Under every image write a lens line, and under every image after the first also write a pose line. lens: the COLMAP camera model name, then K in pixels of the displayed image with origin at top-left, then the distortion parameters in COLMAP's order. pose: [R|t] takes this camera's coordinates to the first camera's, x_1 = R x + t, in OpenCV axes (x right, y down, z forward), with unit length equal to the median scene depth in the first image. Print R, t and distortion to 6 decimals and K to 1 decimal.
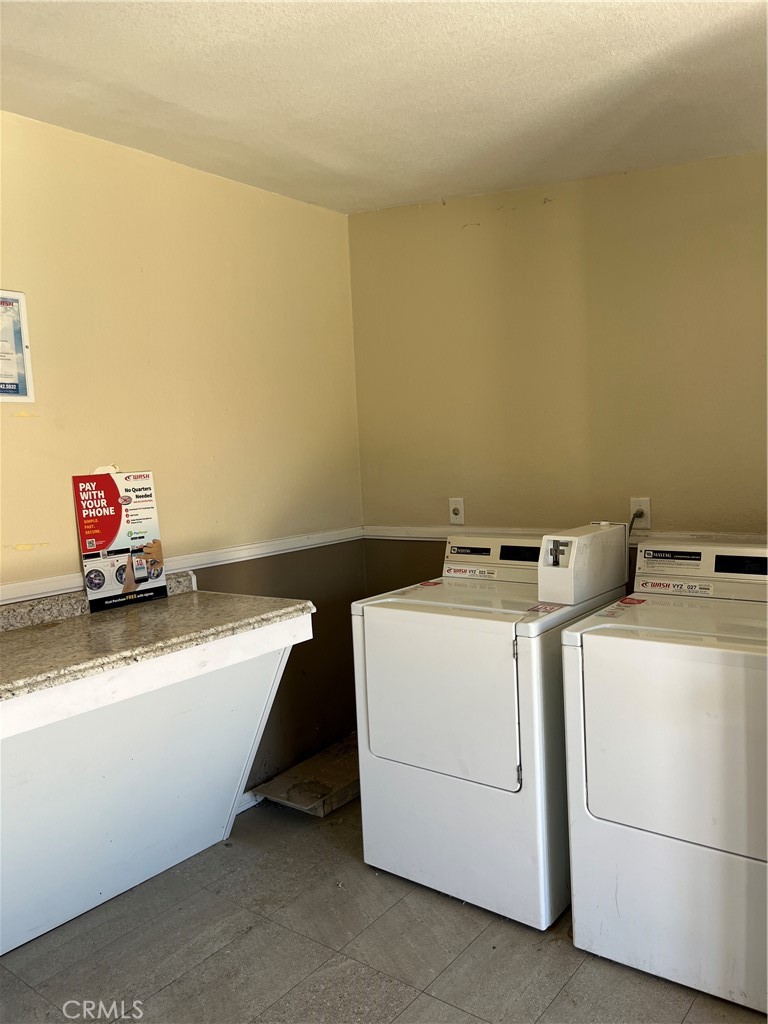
lens RADIAL K [[788.2, 0, 380.7], [0, 788.2, 516.1], [0, 0, 1]] dist [0.041300, -0.070146]
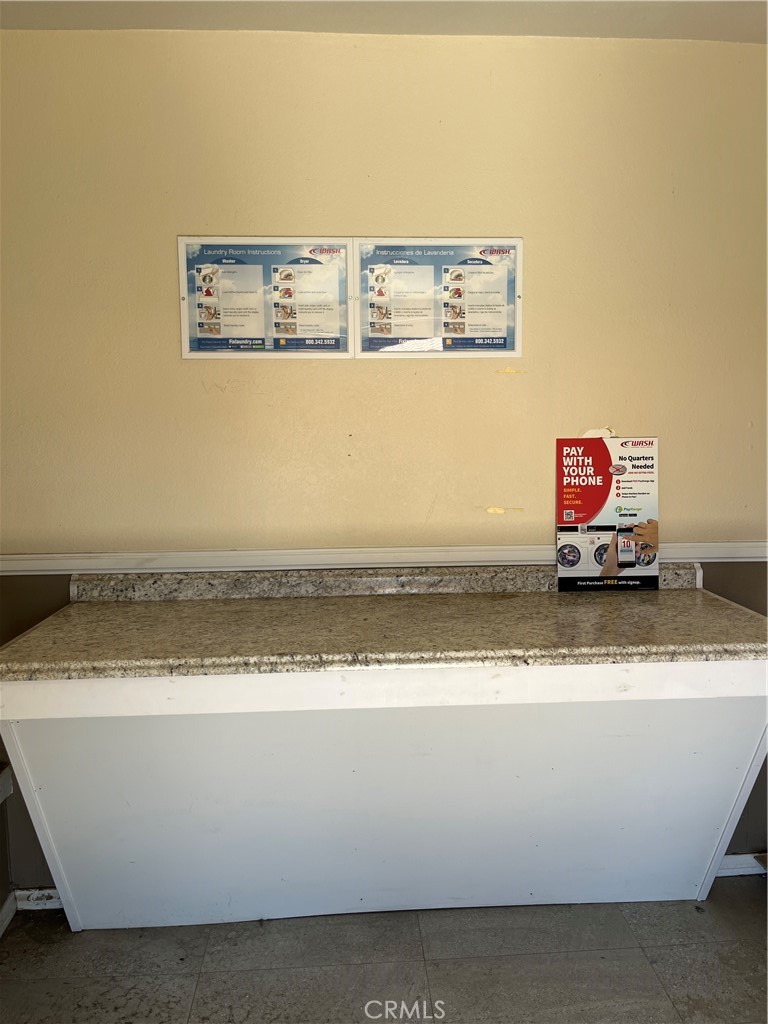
lens RADIAL K [[788.2, 0, 384.3], [0, 788.2, 501.8], [0, 0, 1]] dist [0.041300, -0.070146]
pose [[0.668910, 0.121485, -0.733349, 0.154368], [-0.089192, 0.992544, 0.083068, -0.037429], [0.737973, 0.009844, 0.674758, 0.255941]]
